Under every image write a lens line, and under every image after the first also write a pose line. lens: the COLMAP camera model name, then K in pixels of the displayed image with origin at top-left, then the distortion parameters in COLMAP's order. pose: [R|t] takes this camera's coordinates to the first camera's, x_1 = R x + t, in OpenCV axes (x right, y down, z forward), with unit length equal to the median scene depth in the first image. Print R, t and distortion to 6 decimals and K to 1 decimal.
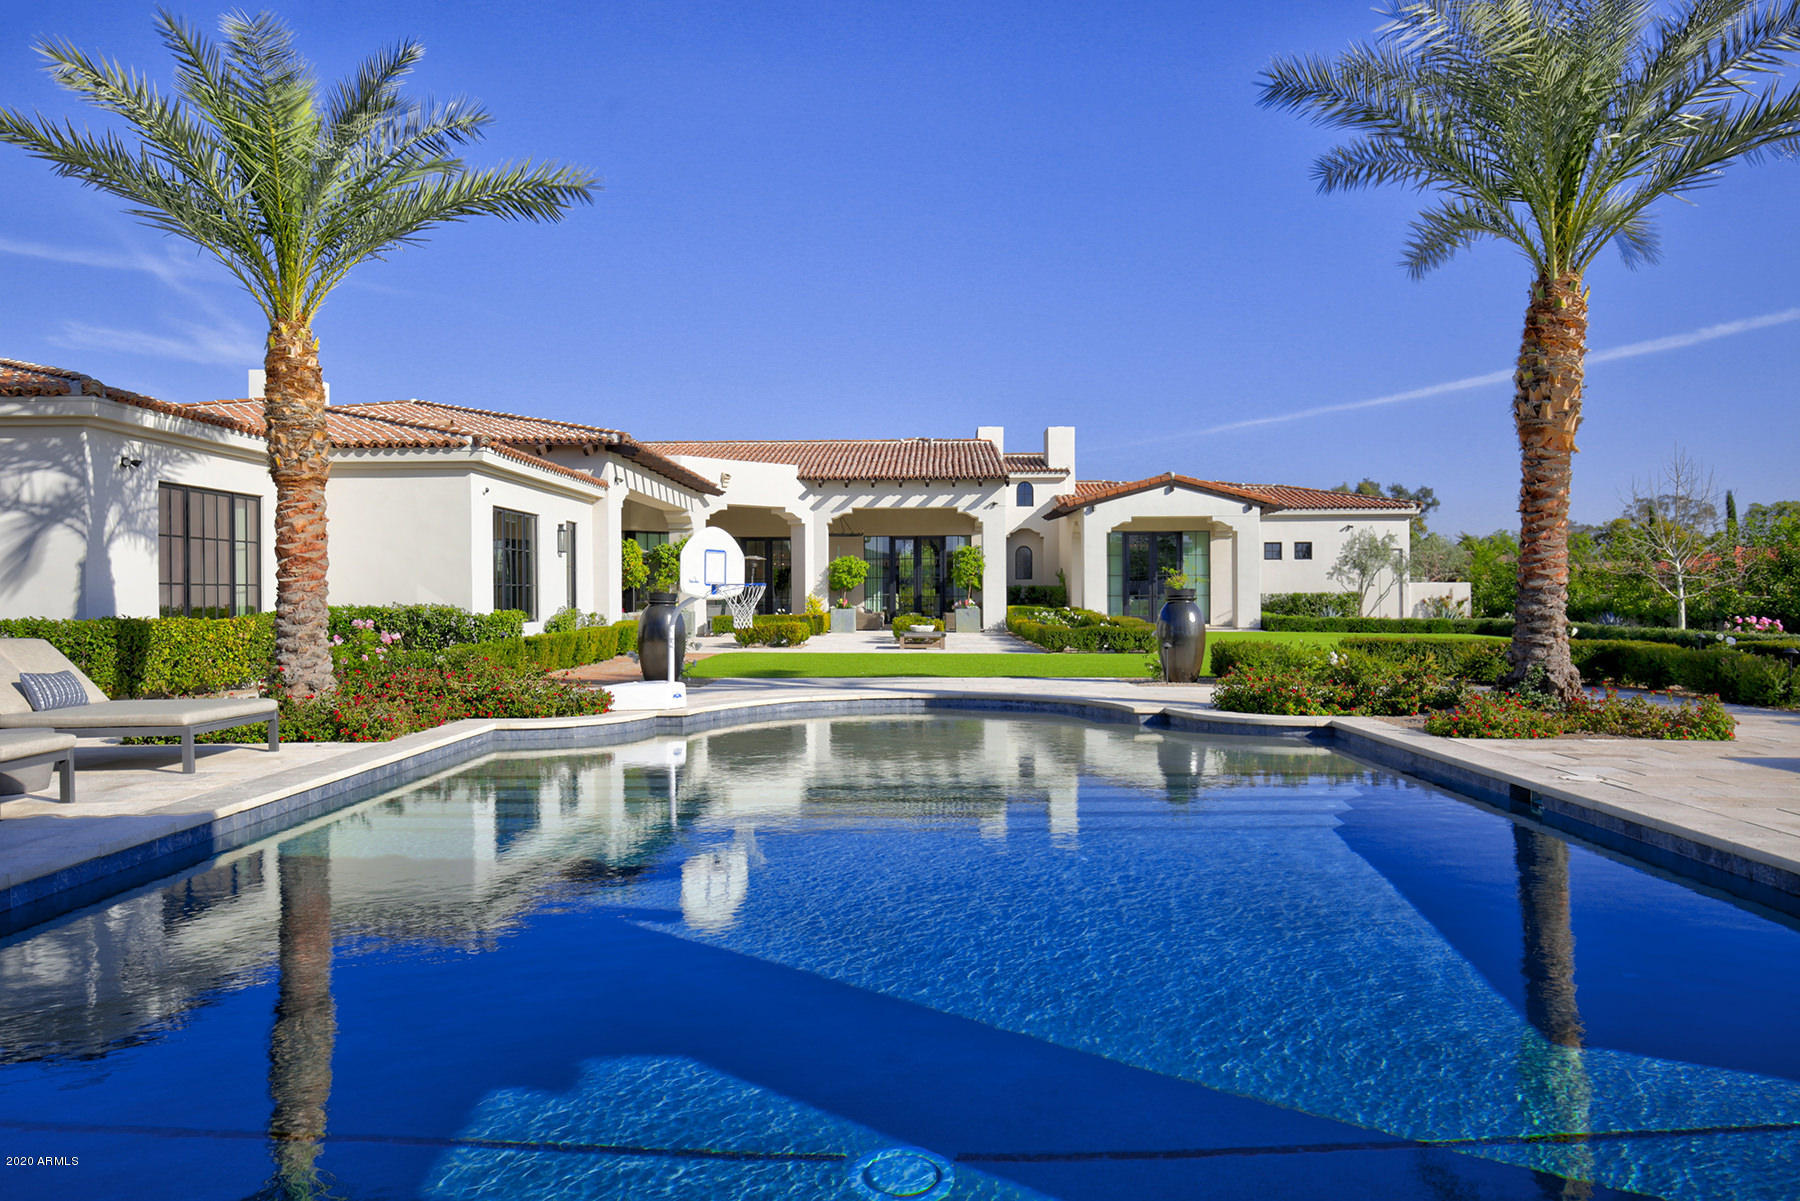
lens RADIAL K [[1287.2, 0, 900.0], [0, 1287.2, 600.5], [0, 0, 1]] dist [0.015943, 0.002612]
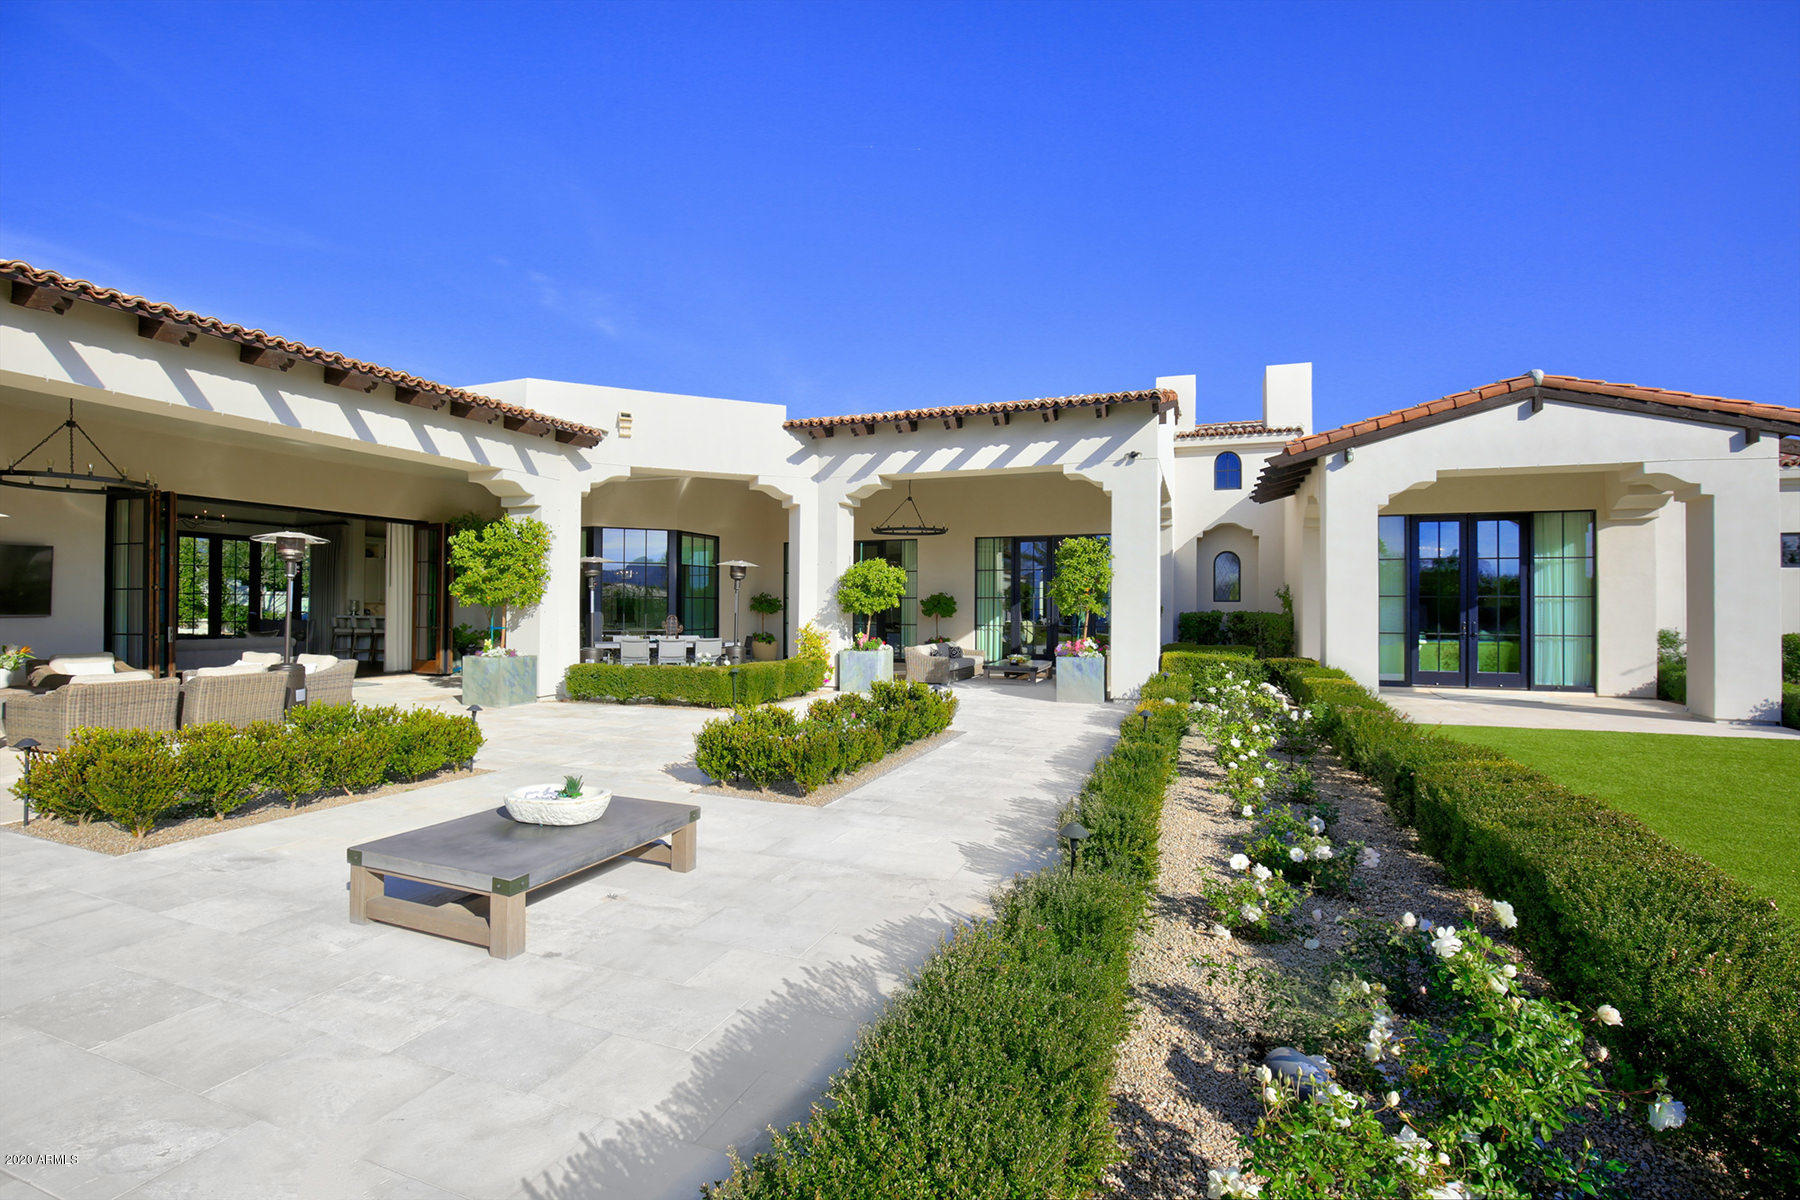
lens RADIAL K [[842.5, 0, 900.0], [0, 842.5, 600.0], [0, 0, 1]] dist [-0.020842, -0.000398]
pose [[0.945050, 0.007099, -0.326848, 0.094823], [-0.011904, 0.999848, -0.012703, -0.011883], [0.326708, 0.015896, 0.944992, 0.650639]]
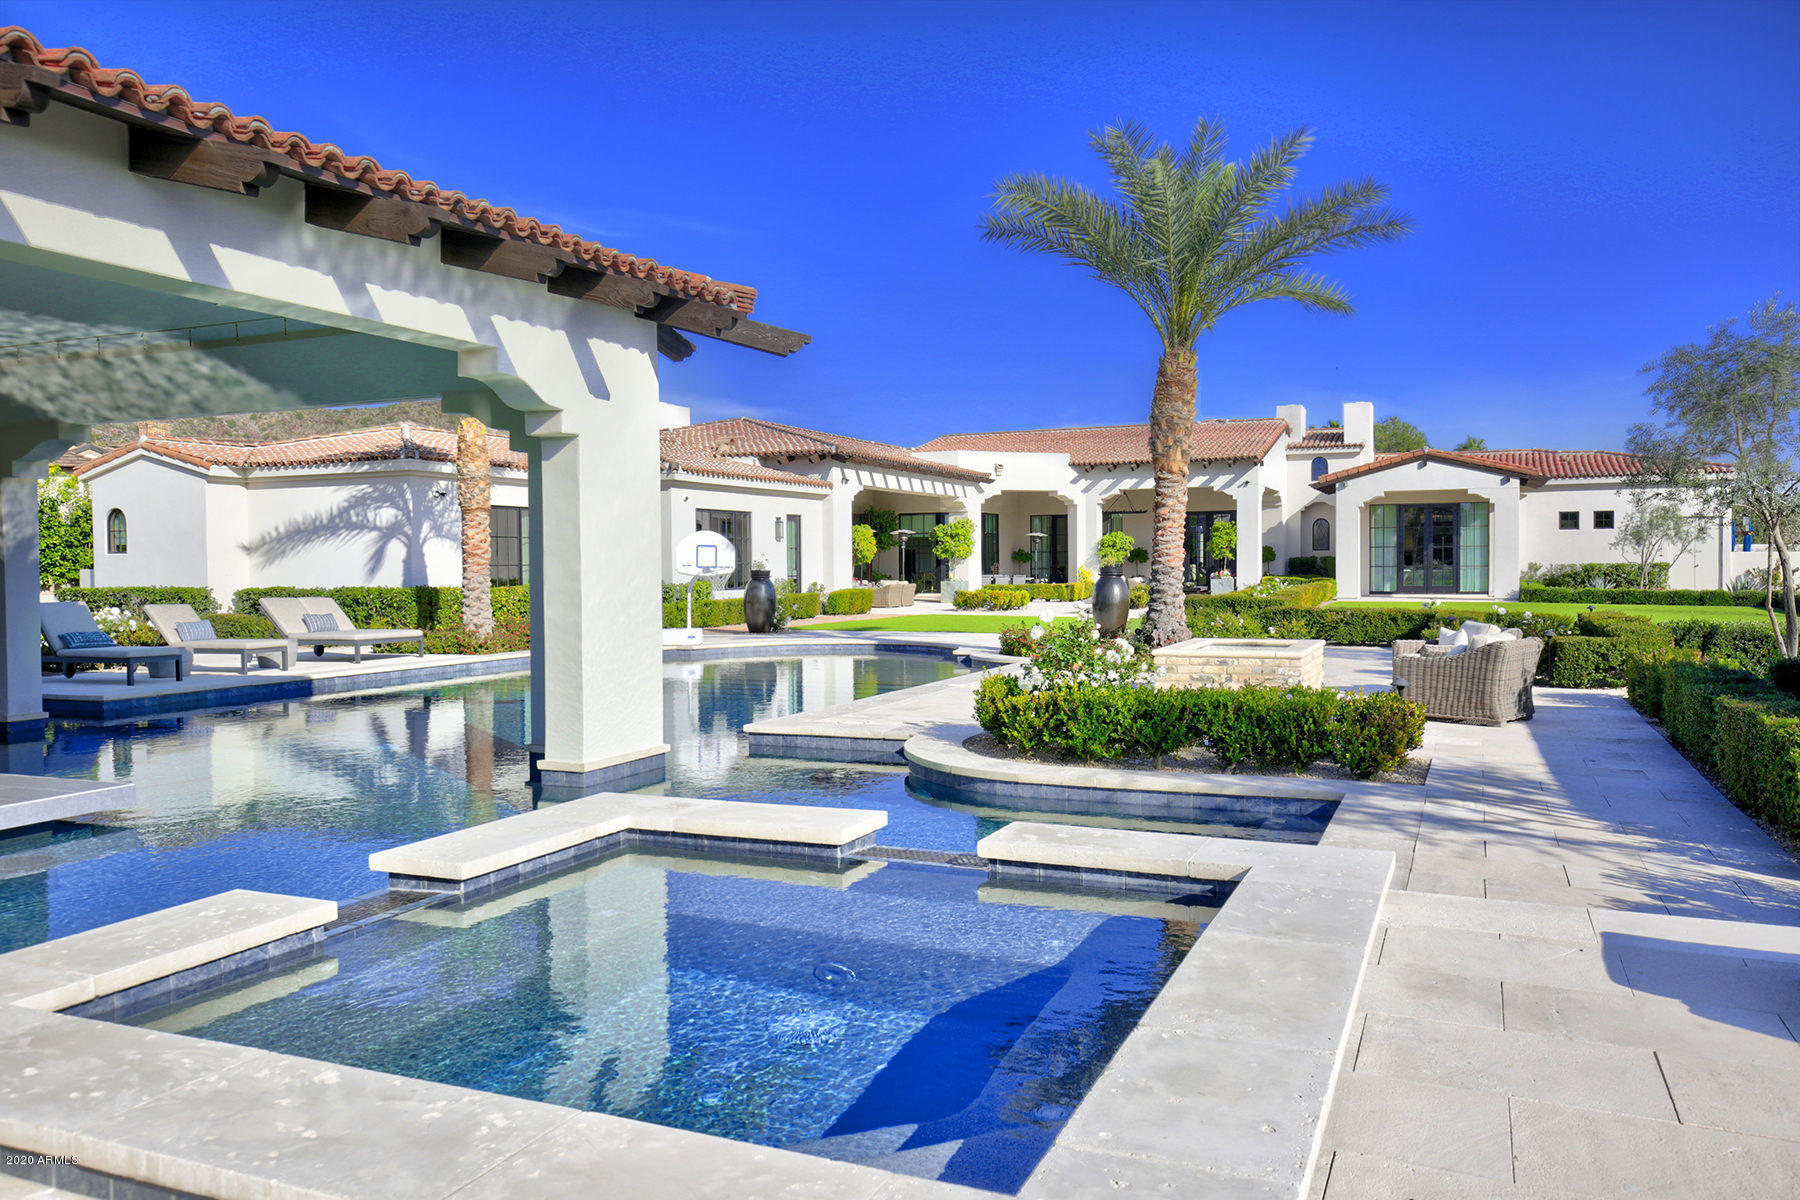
lens RADIAL K [[1287.2, 0, 900.0], [0, 1287.2, 600.0], [0, 0, 1]] dist [0.015943, 0.002612]
pose [[0.924298, 0.008035, -0.381586, 0.217564], [0.001531, 0.999692, 0.024758, -0.003513], [0.381667, -0.023468, 0.924002, -0.118660]]
